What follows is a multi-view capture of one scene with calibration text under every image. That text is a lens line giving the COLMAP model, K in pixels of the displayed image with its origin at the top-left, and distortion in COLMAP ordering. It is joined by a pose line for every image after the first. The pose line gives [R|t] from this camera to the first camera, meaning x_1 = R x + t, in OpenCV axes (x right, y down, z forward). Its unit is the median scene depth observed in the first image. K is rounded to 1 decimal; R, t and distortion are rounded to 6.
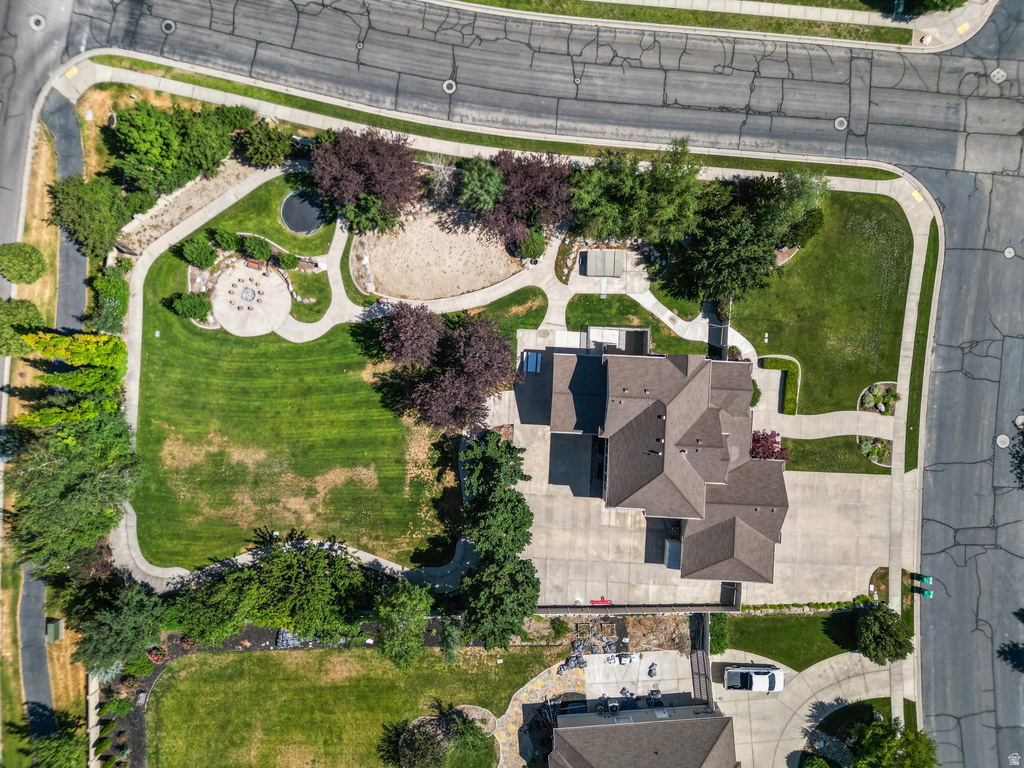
lens RADIAL K [[718.2, 0, 512.0], [0, 718.2, 384.0], [0, 0, 1]] dist [0.064602, -0.056989]
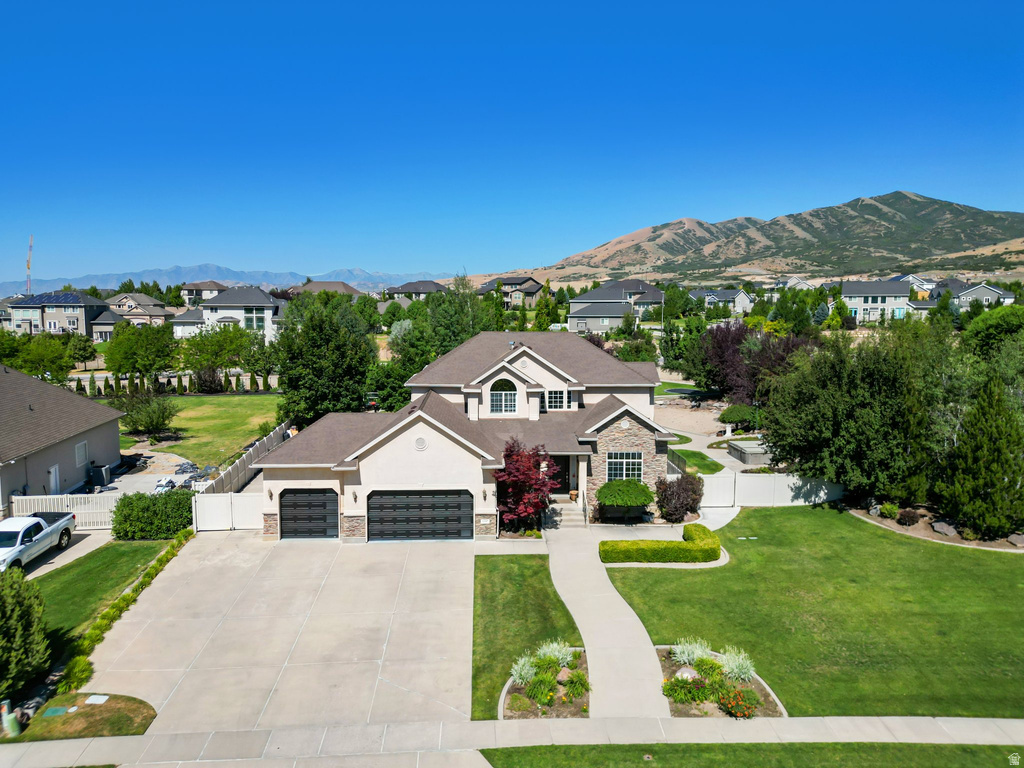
lens RADIAL K [[718.2, 0, 512.0], [0, 718.2, 384.0], [0, 0, 1]] dist [0.064602, -0.056989]
pose [[0.098751, 0.105982, -0.989452, 0.798705], [-0.995044, -0.001149, -0.099432, 0.138648], [-0.011675, 0.994367, 0.105343, 0.837978]]
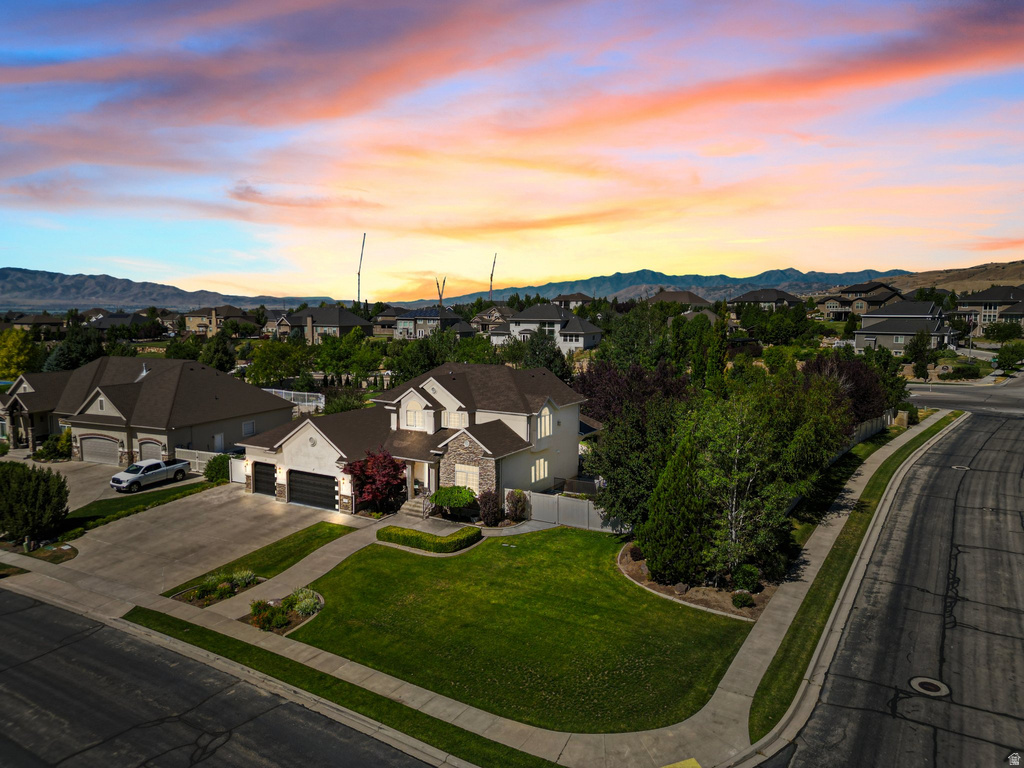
lens RADIAL K [[718.2, 0, 512.0], [0, 718.2, 384.0], [0, 0, 1]] dist [0.064602, -0.056989]
pose [[-0.463527, 0.091740, -0.881321, 0.848619], [-0.886005, -0.061156, 0.459625, -0.325026], [-0.011733, 0.993903, 0.109629, 0.795002]]
